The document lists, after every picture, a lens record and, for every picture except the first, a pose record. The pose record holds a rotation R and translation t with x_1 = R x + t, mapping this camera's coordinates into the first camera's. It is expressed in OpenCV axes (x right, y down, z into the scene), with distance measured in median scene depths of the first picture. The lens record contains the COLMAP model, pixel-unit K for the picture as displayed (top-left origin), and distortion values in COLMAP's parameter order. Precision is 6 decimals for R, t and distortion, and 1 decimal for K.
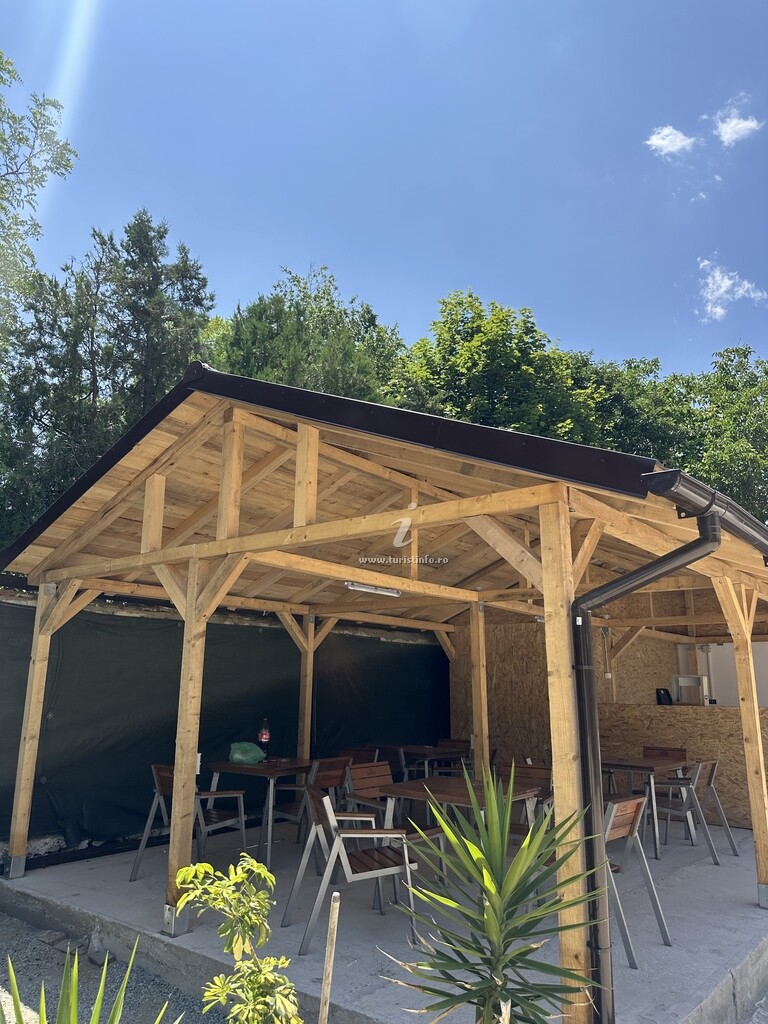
lens RADIAL K [[726.4, 0, 384.0], [0, 726.4, 512.0], [0, 0, 1]] dist [0.077117, -0.045412]
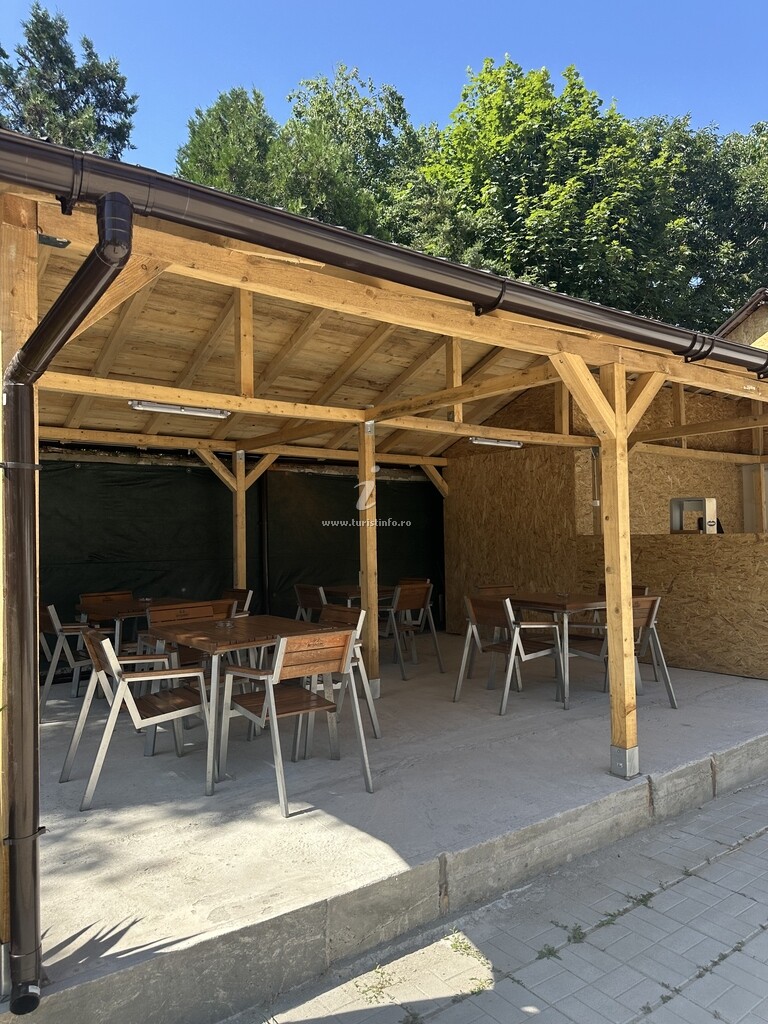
lens RADIAL K [[699.2, 0, 384.0], [0, 699.2, 512.0], [0, 0, 1]] dist [0.072008, -0.056644]
pose [[0.967822, -0.034841, -0.249212, 0.302278], [0.084092, 0.978212, 0.189815, 0.064071], [0.237169, -0.204664, 0.949665, 0.188533]]
